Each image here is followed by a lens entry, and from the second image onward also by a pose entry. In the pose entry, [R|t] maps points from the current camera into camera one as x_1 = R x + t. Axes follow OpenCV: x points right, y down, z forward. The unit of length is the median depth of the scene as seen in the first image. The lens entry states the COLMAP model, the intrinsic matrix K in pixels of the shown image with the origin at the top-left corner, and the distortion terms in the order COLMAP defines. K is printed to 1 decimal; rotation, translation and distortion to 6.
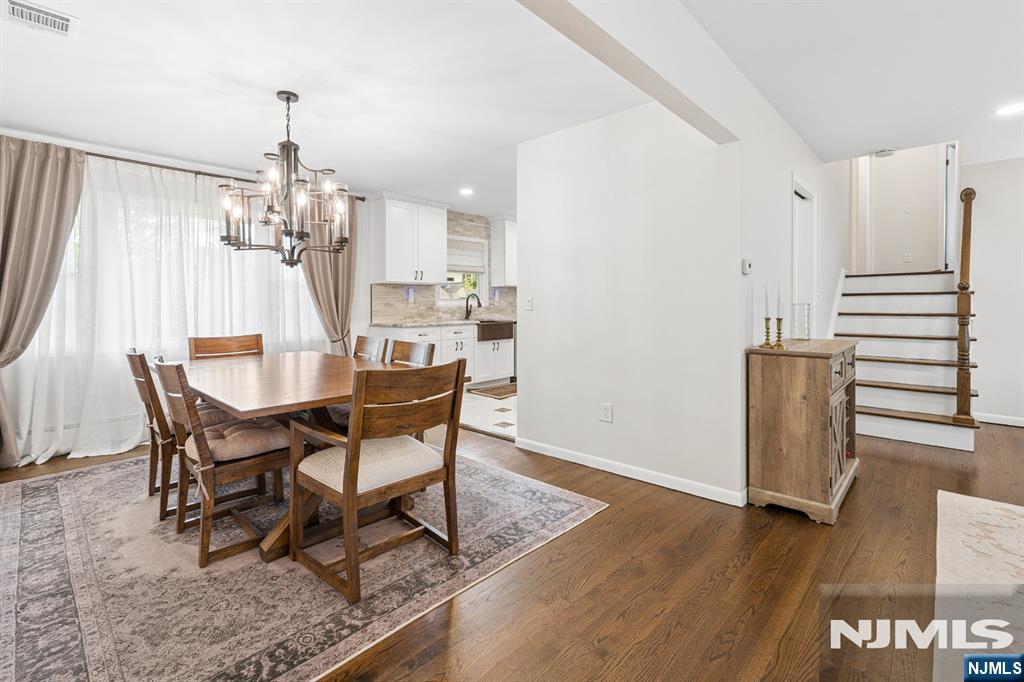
lens RADIAL K [[467.0, 0, 510.7], [0, 467.0, 303.9], [0, 0, 1]] dist [-0.000992, 0.000201]
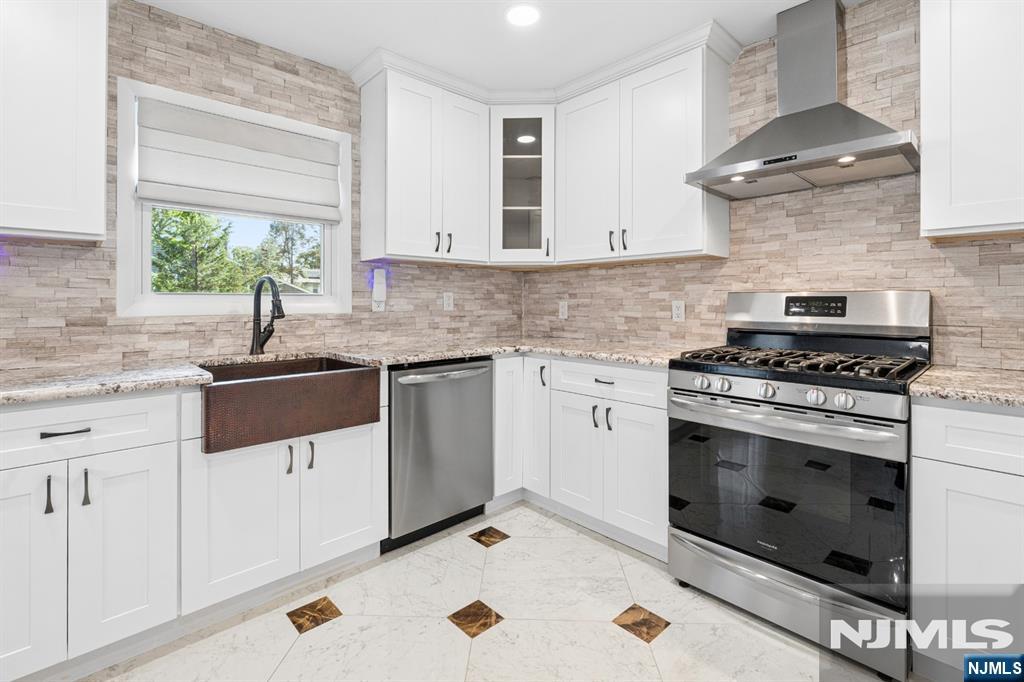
lens RADIAL K [[467.0, 0, 510.7], [0, 467.0, 303.9], [0, 0, 1]] dist [-0.000992, 0.000201]
pose [[0.998266, 0.001674, -0.058834, 0.267946], [-0.001688, 0.999999, -0.000184, -0.007767], [0.058833, 0.000283, 0.998268, 1.716915]]
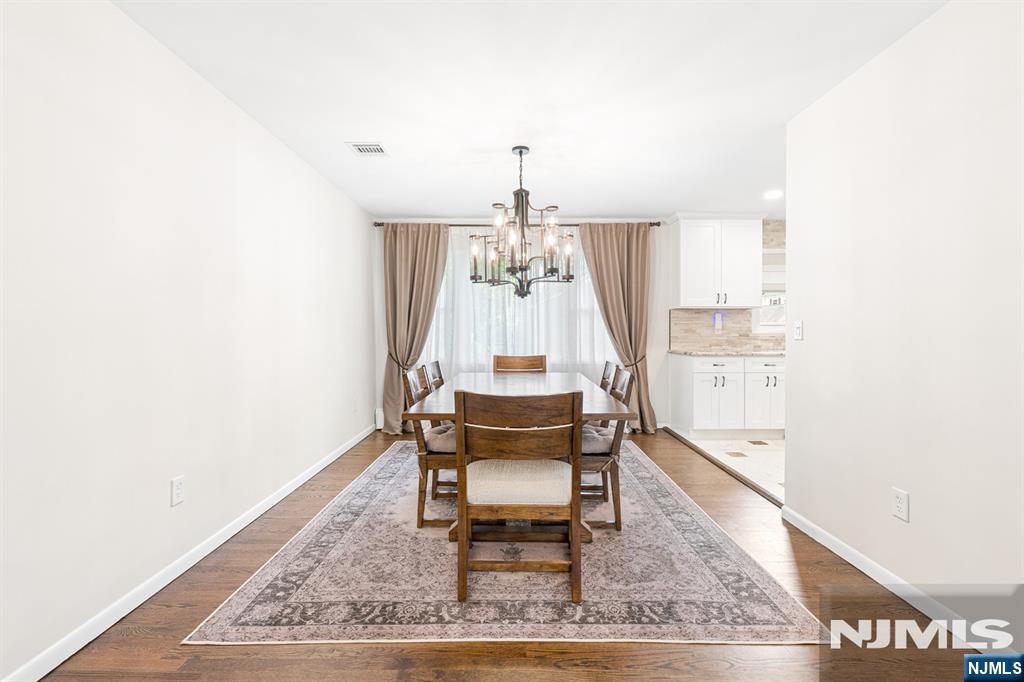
lens RADIAL K [[456.7, 0, 511.8], [0, 456.7, 327.3], [0, 0, 1]] dist [-0.002559, -0.000120]
pose [[0.685370, 0.002518, -0.728190, 0.360598], [-0.005528, 0.999983, -0.001745, -0.004767], [0.728174, 0.005222, 0.685373, 0.230705]]
